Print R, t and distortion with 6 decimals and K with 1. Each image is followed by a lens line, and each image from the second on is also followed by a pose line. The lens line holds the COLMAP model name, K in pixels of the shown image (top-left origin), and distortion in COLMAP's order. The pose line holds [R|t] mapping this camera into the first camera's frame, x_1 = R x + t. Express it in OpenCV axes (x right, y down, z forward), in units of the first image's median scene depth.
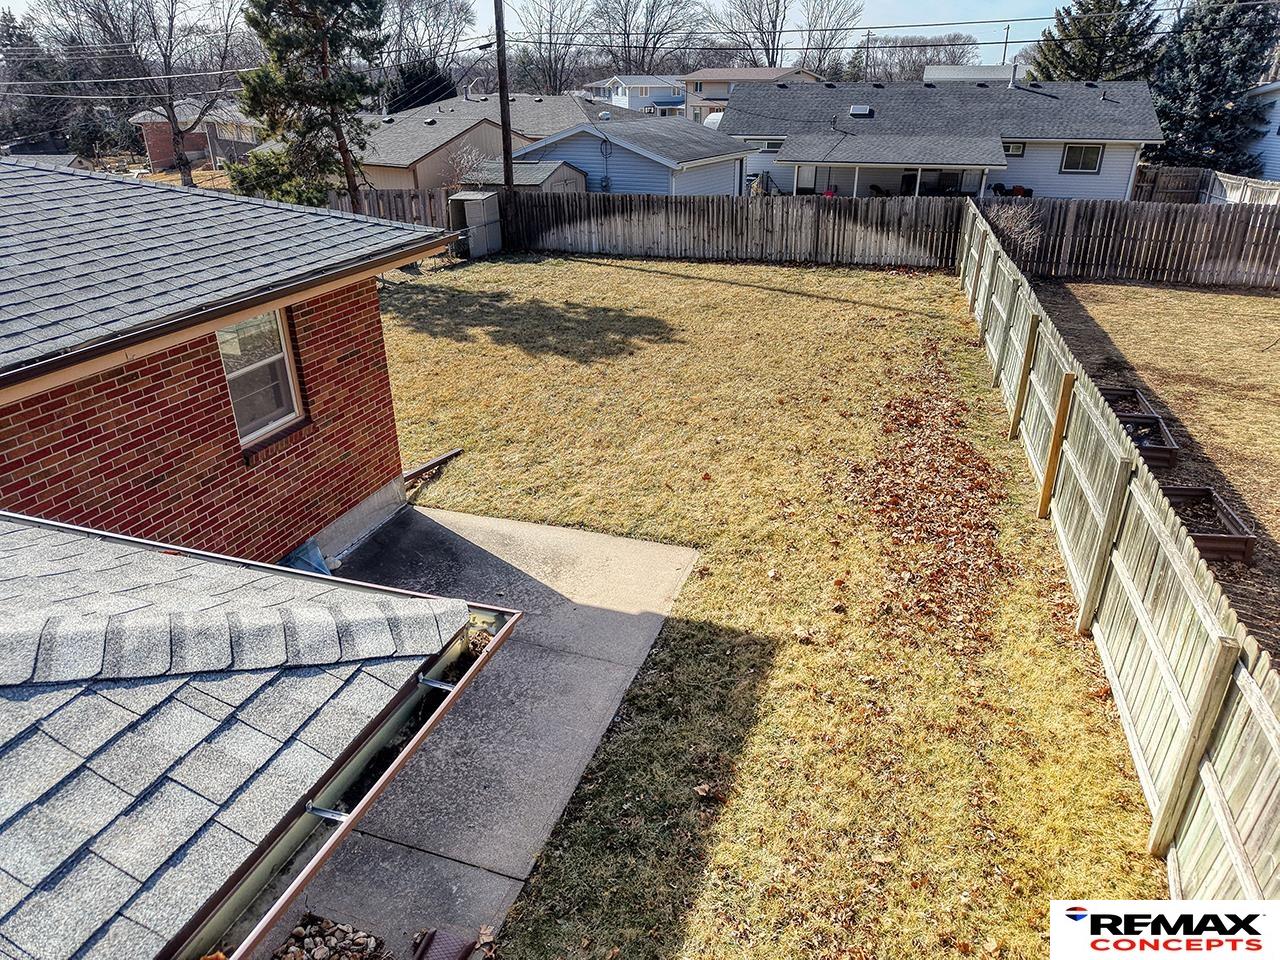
lens RADIAL K [[852.4, 0, 640.0], [0, 852.4, 480.0], [0, 0, 1]] dist [0.028196, -0.025934]
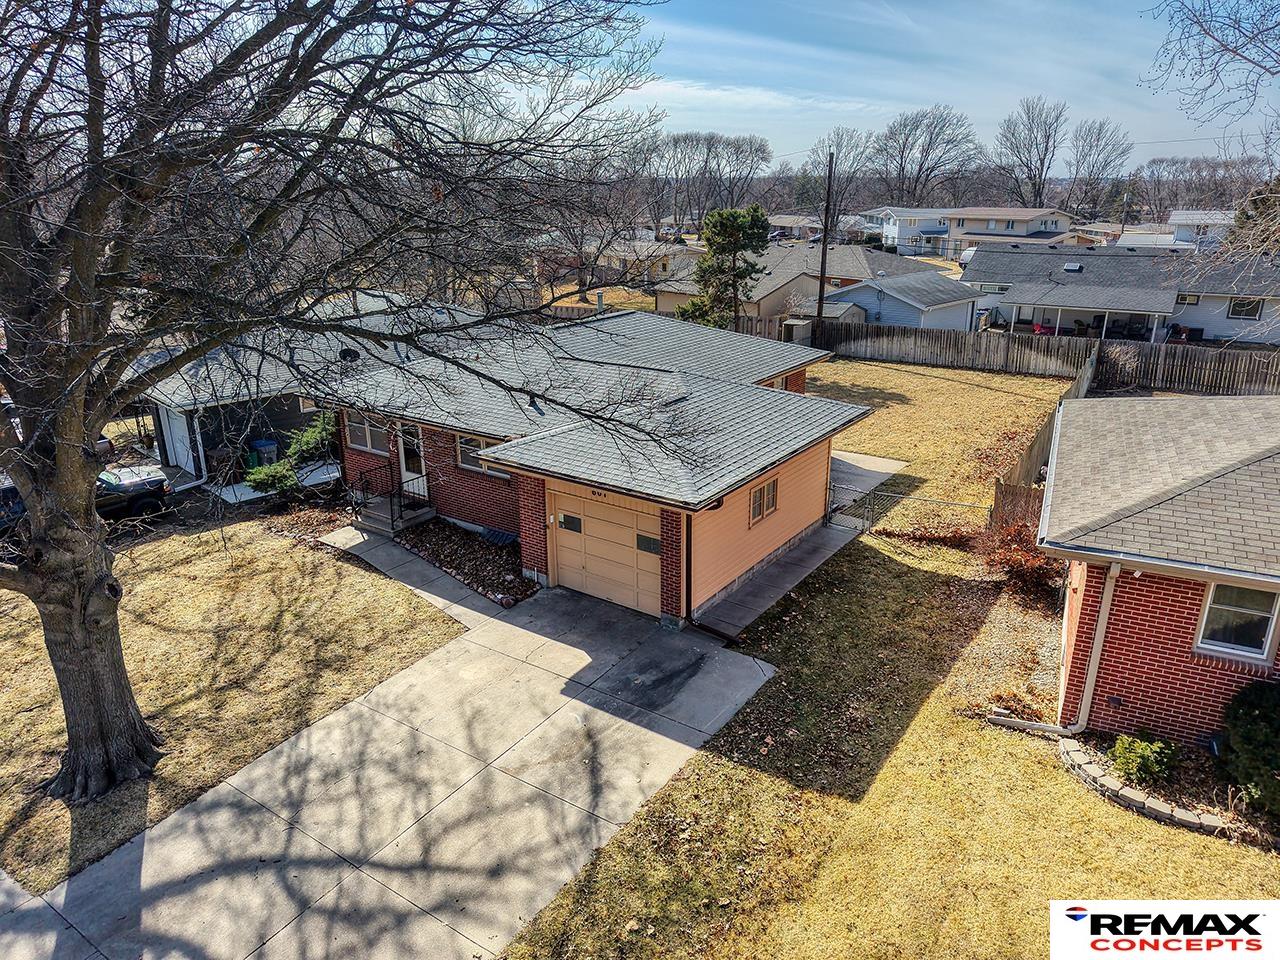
lens RADIAL K [[852.4, 0, 640.0], [0, 852.4, 480.0], [0, 0, 1]] dist [0.028196, -0.025934]
pose [[0.957686, 0.092506, -0.272545, -0.002738], [-0.121295, 0.988462, -0.090716, 0.178681], [0.261009, 0.119936, 0.957857, -0.703126]]
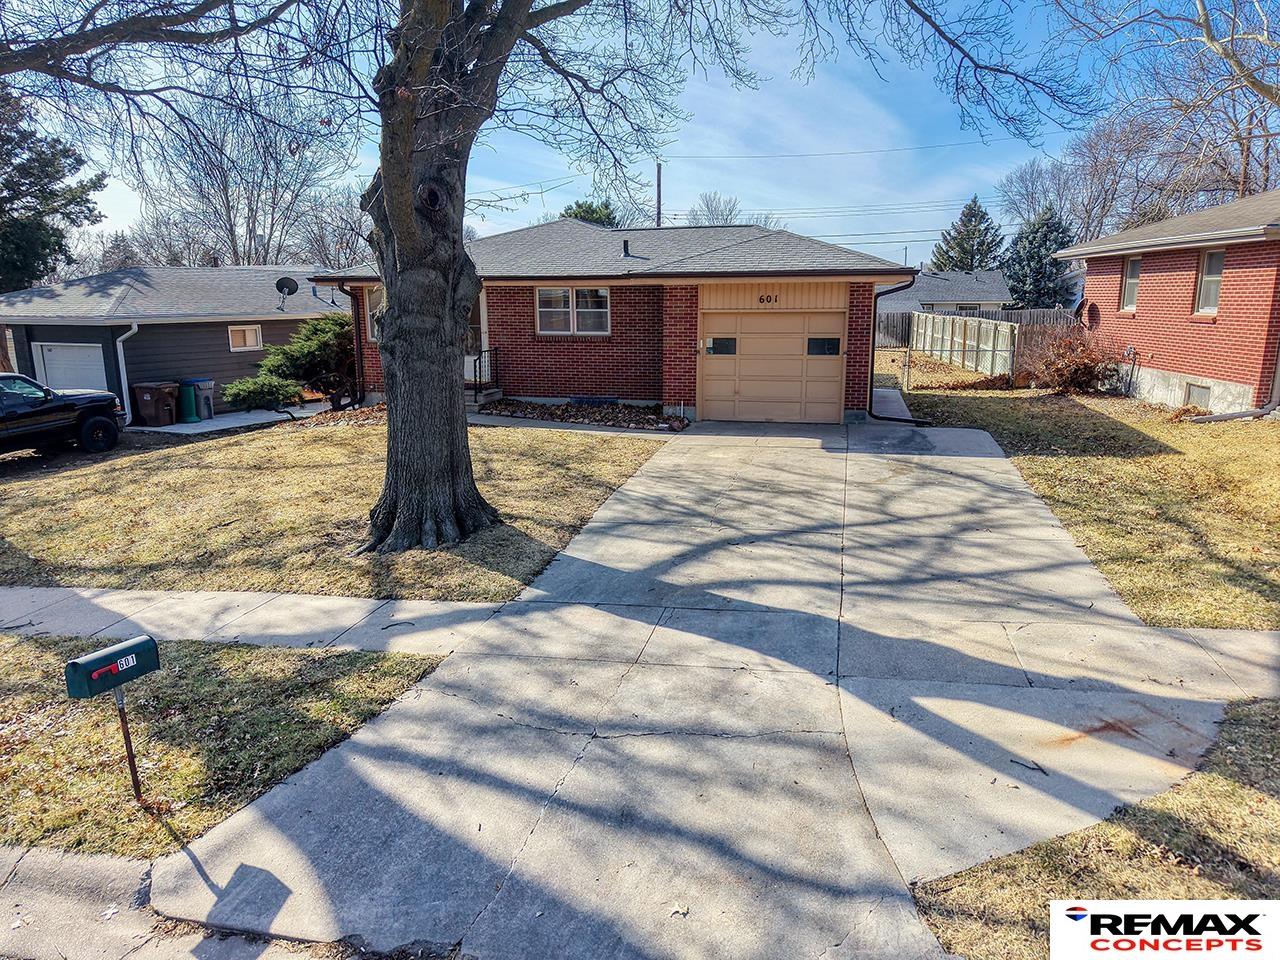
lens RADIAL K [[859.9, 0, 640.0], [0, 859.9, 480.0], [0, 0, 1]] dist [0.053030, -0.059117]
pose [[0.996633, -0.018775, 0.079810, -0.351380], [0.036597, 0.972942, -0.228132, 0.408314], [-0.073367, 0.230285, 0.970354, -0.691473]]
